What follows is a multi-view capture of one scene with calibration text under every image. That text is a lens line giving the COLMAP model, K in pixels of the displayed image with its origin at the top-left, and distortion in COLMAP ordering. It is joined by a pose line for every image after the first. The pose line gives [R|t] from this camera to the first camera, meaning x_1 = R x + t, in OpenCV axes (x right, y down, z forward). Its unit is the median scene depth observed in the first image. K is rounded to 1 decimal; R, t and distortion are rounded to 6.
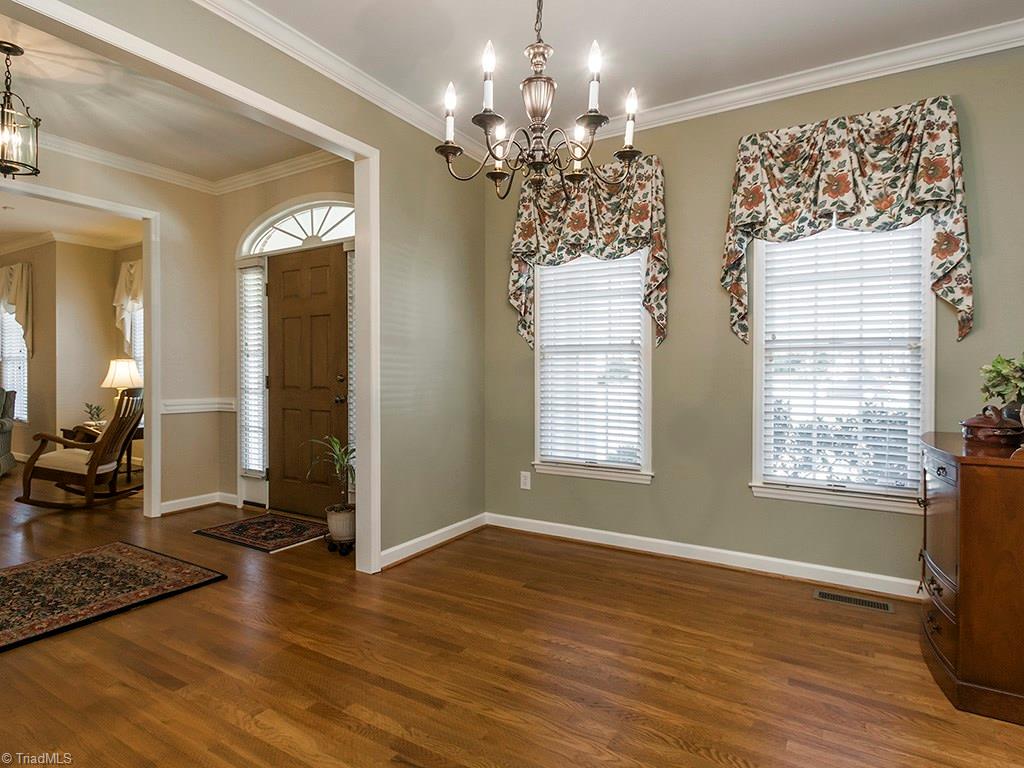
lens RADIAL K [[566.7, 0, 517.0], [0, 566.7, 379.1], [0, 0, 1]] dist [0.003051, 0.002915]
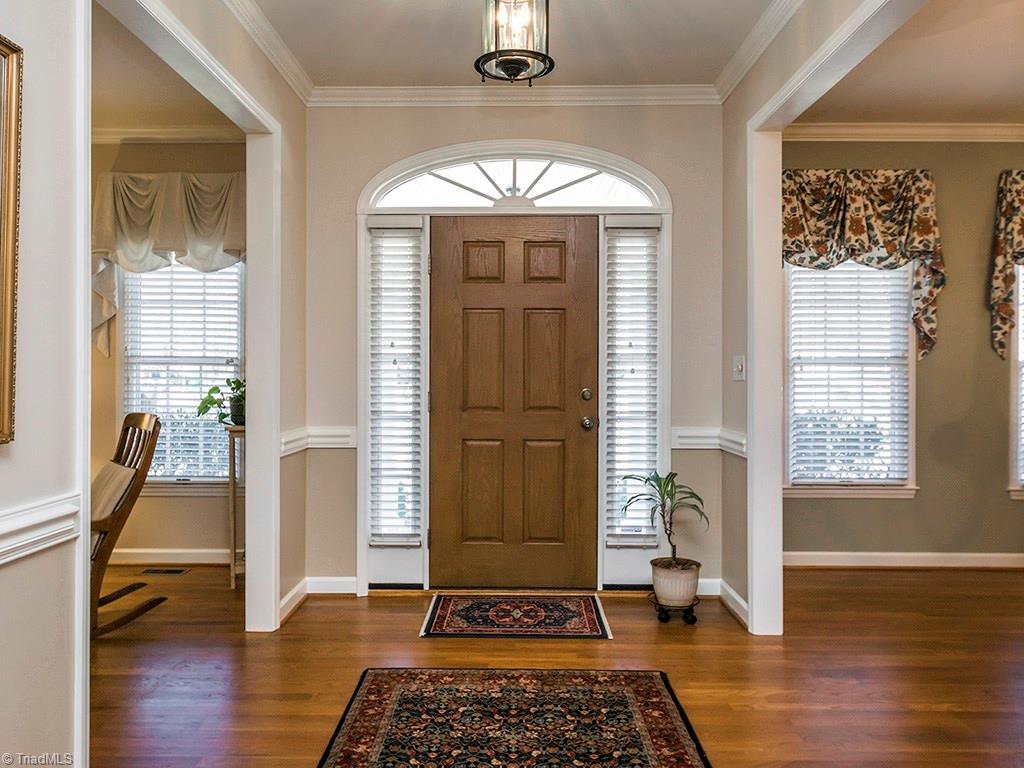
lens RADIAL K [[711.1, 0, 510.5], [0, 711.1, 384.1], [0, 0, 1]] dist [-0.000618, 0.000064]
pose [[0.861032, -0.001036, 0.508550, -1.016523], [0.006069, 0.999948, -0.008239, -0.009473], [-0.508515, 0.010181, 0.860993, 0.287602]]
